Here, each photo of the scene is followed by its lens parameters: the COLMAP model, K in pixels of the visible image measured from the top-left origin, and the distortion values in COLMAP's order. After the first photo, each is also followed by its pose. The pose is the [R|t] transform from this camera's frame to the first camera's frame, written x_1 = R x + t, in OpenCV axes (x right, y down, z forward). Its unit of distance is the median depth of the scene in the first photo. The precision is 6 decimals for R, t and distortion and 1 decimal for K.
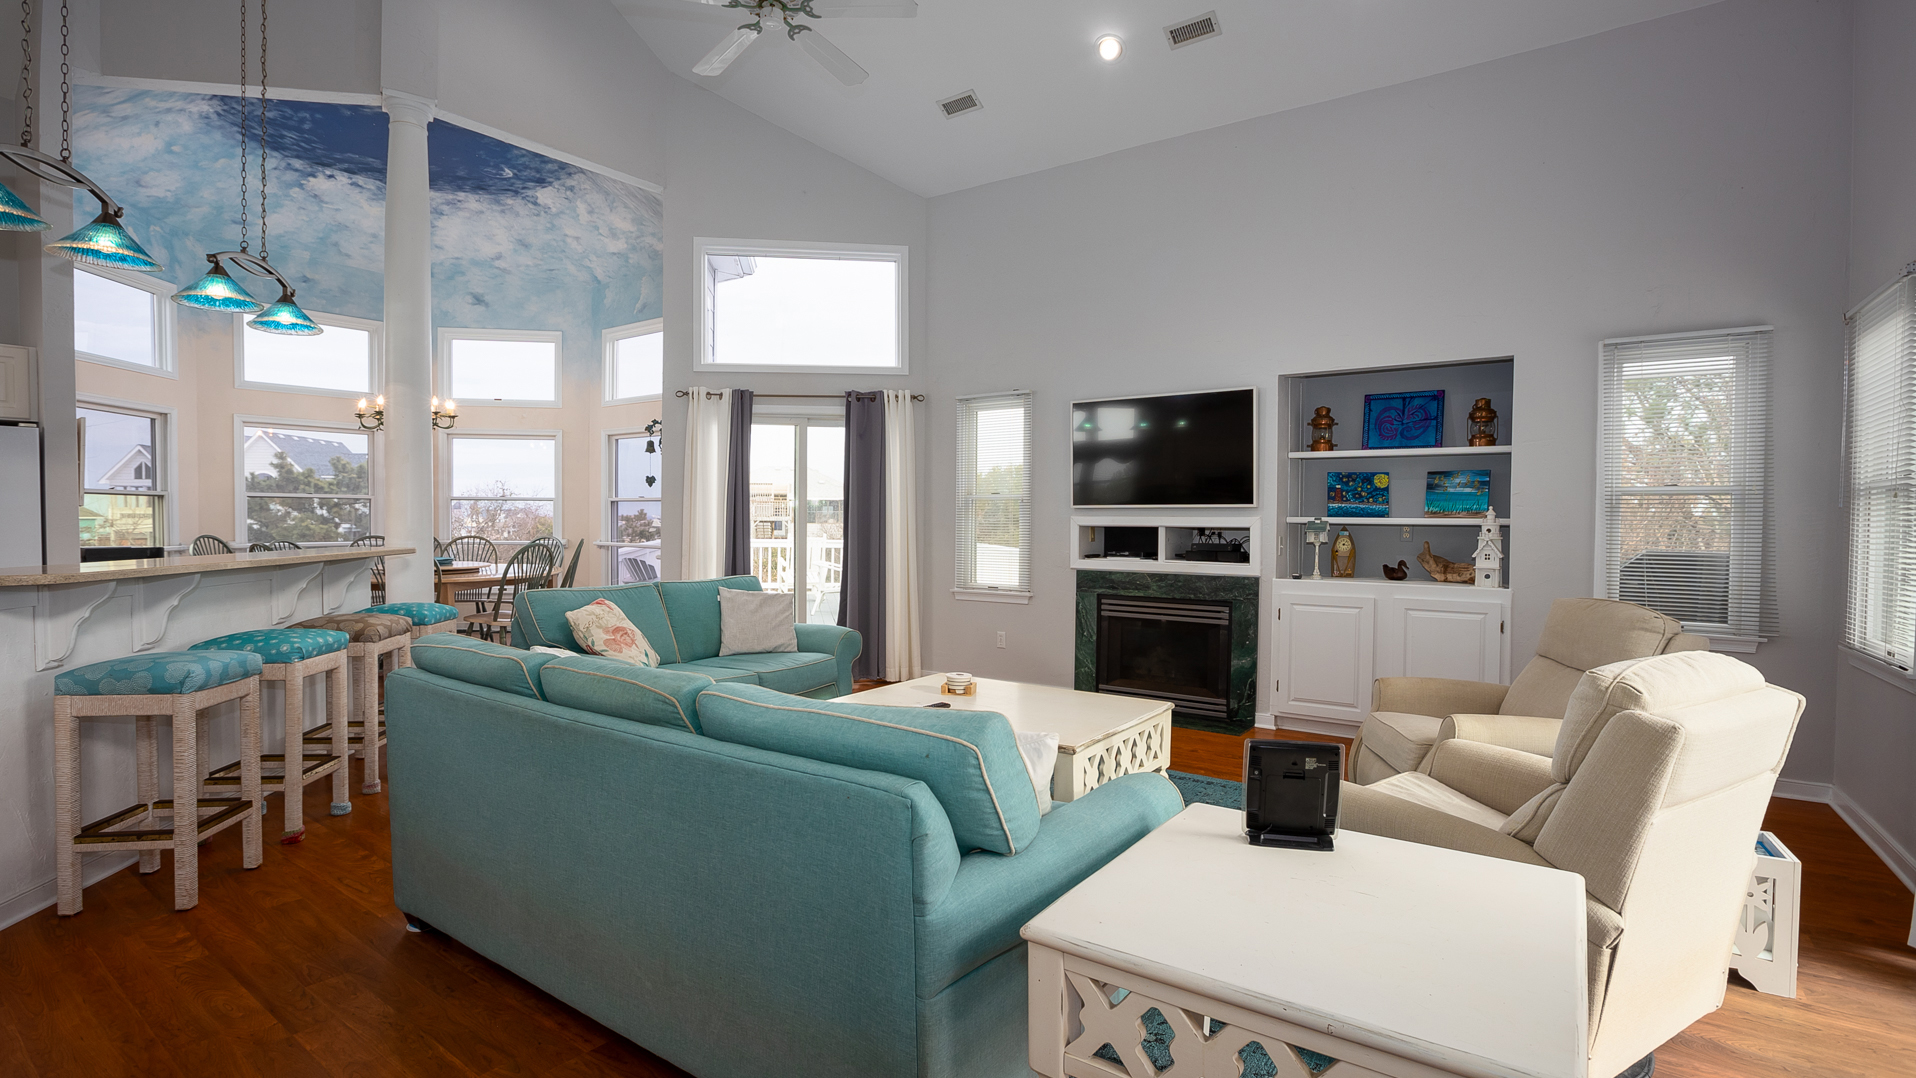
lens RADIAL K [[894.4, 0, 937.9], [0, 894.4, 538.4], [0, 0, 1]] dist [-0.024454, 0.000248]
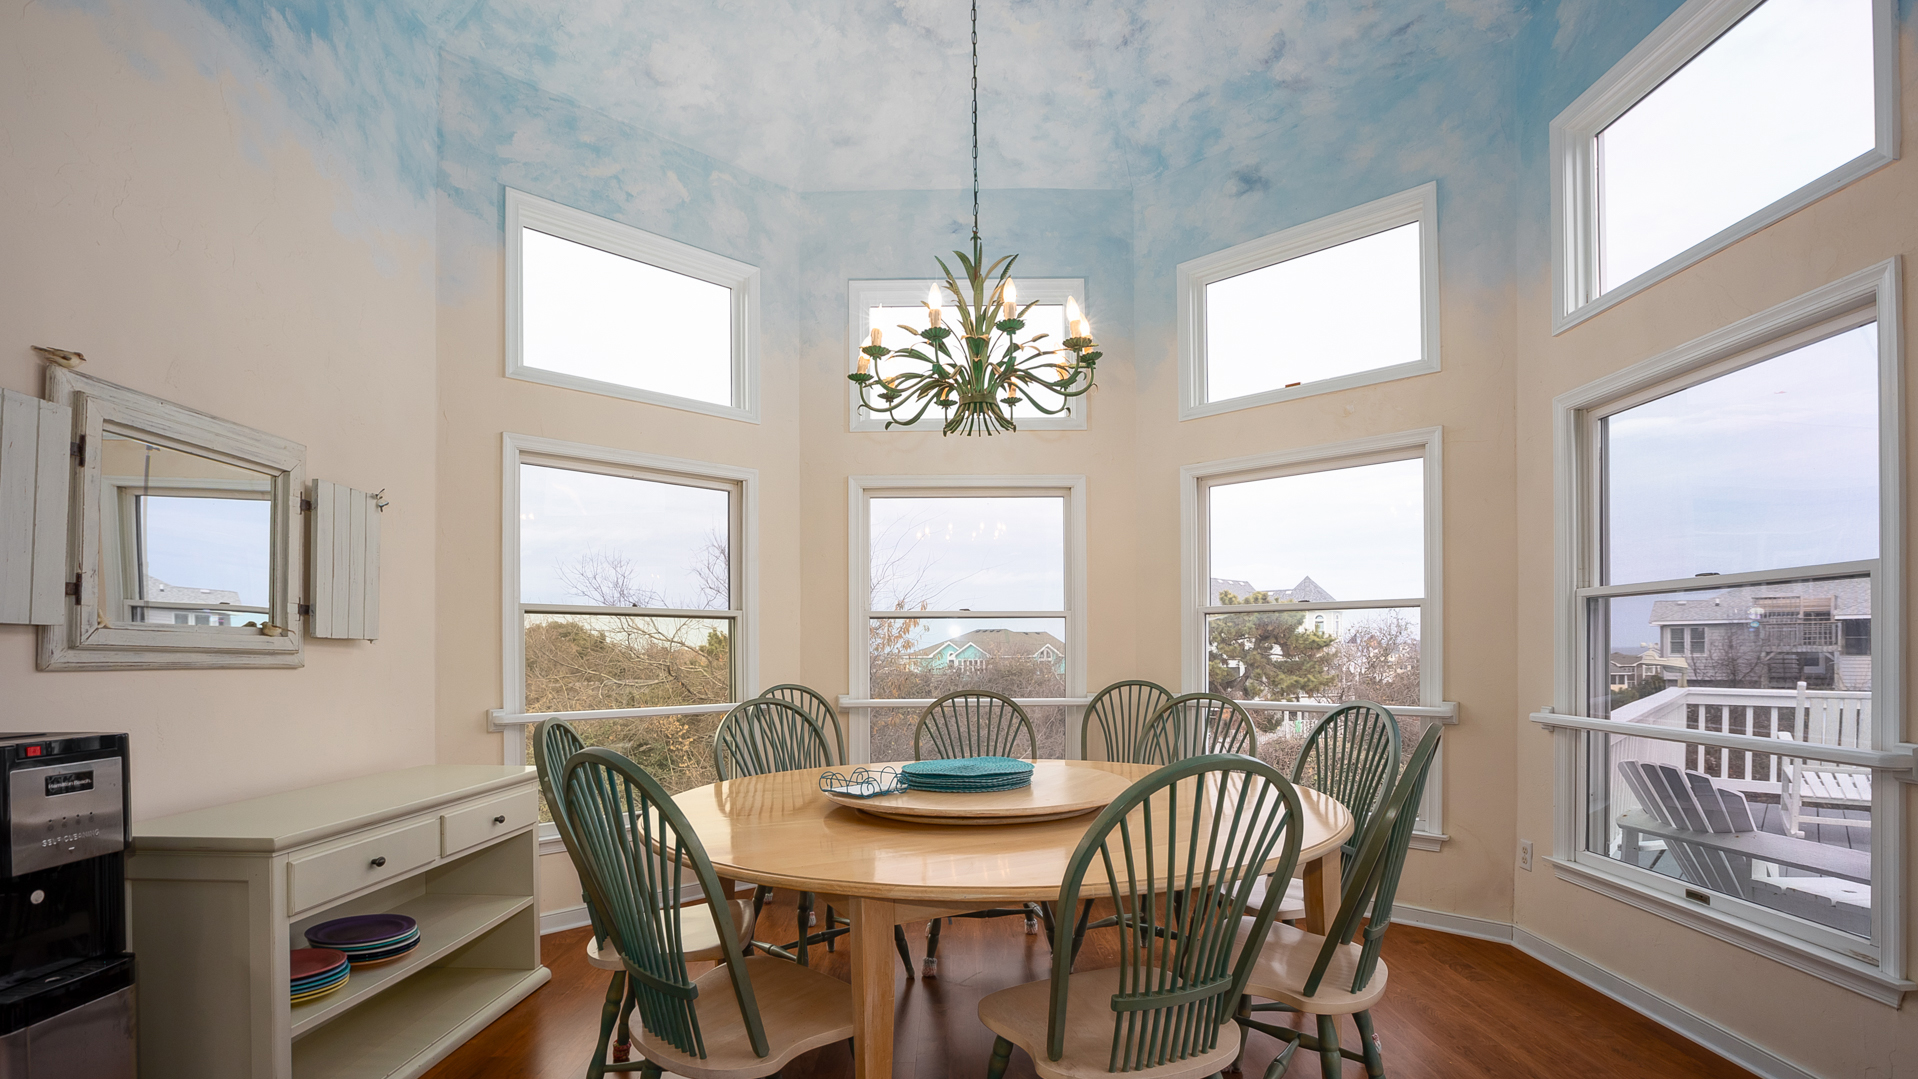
lens RADIAL K [[917.6, 0, 985.4], [0, 917.6, 622.2], [0, 0, 1]] dist [0.000193, 0.000152]
pose [[0.602586, -0.031282, -0.797441, -0.268369], [-0.014019, 0.998662, -0.049769, -0.015889], [0.797931, 0.041169, 0.601341, 0.724318]]
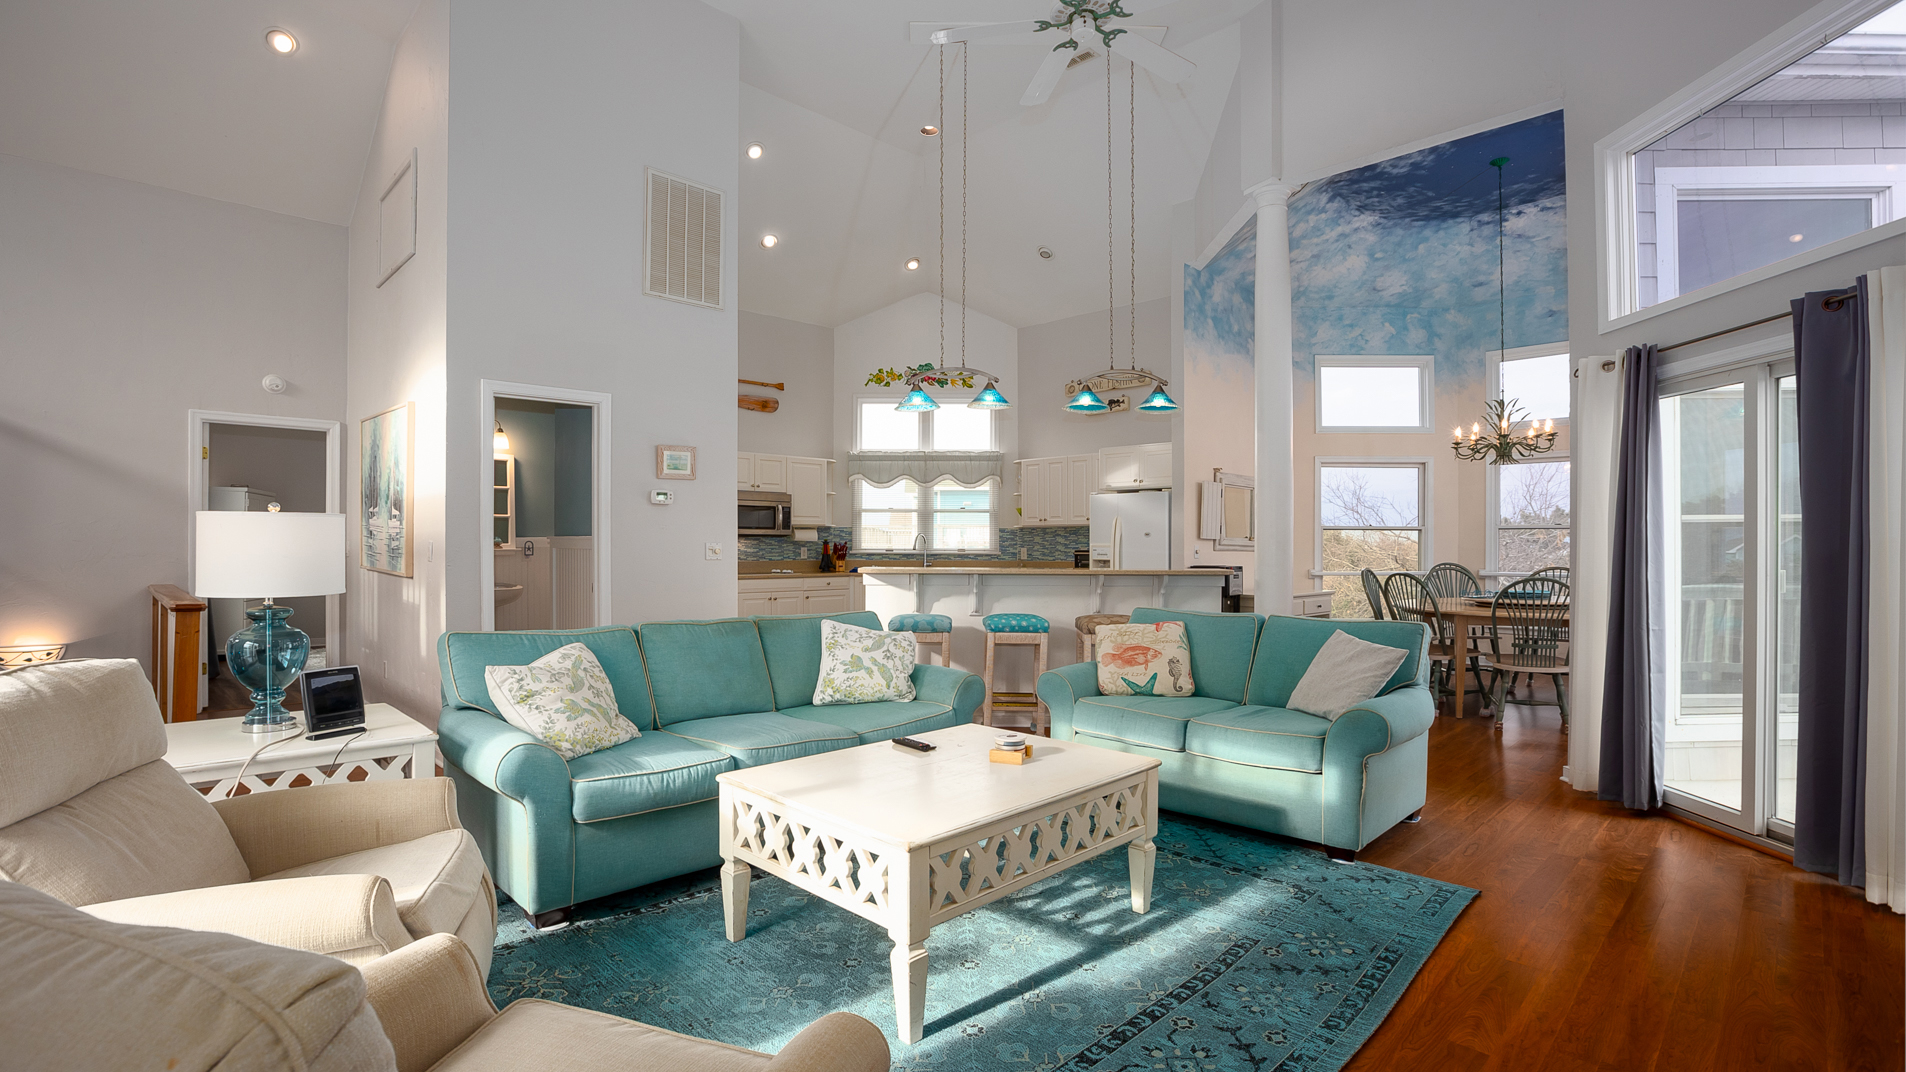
lens RADIAL K [[889.8, 0, 933.0], [0, 889.8, 535.4], [0, 0, 1]] dist [-0.024454, 0.000248]
pose [[-0.176702, -0.017933, -0.984101, 0.422257], [-0.028235, 0.999515, -0.013144, -0.006209], [0.983859, 0.025464, -0.177123, 0.522261]]
